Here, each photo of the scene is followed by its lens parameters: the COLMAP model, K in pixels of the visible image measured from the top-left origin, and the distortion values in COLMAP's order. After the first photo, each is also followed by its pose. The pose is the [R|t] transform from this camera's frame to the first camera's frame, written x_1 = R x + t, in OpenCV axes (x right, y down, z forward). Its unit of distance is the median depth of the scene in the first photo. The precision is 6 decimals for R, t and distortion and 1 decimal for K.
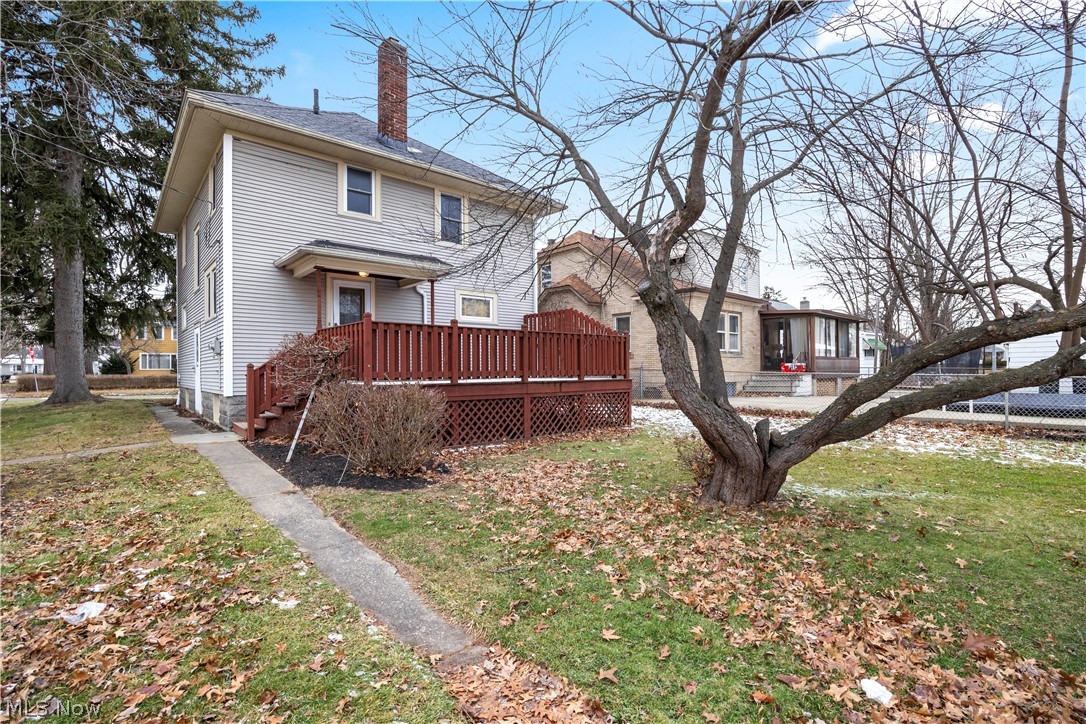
lens RADIAL K [[505.4, 0, 543.0], [0, 505.4, 362.0], [0, 0, 1]] dist [-0.018908, 0.000056]
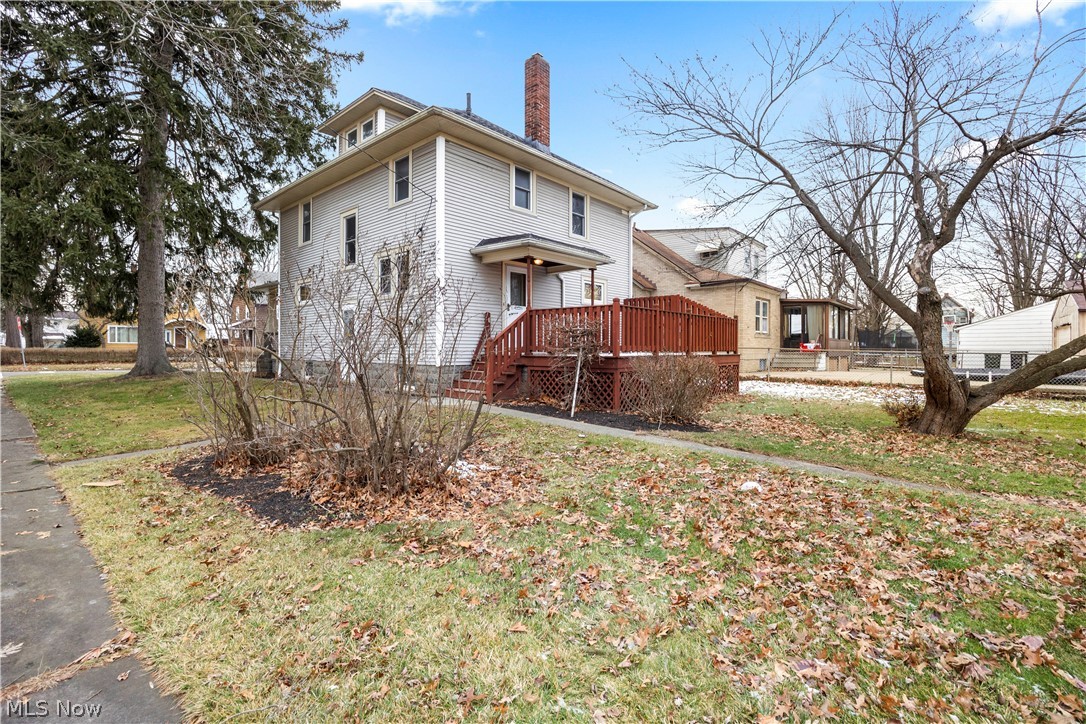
lens RADIAL K [[504.0, 0, 539.5], [0, 504.0, 346.2], [0, 0, 1]] dist [-0.019409, -0.000379]
pose [[0.991733, 0.010117, 0.127917, -0.433212], [-0.011495, 0.999884, 0.010038, 0.006706], [-0.127801, -0.011425, 0.991734, -0.135493]]
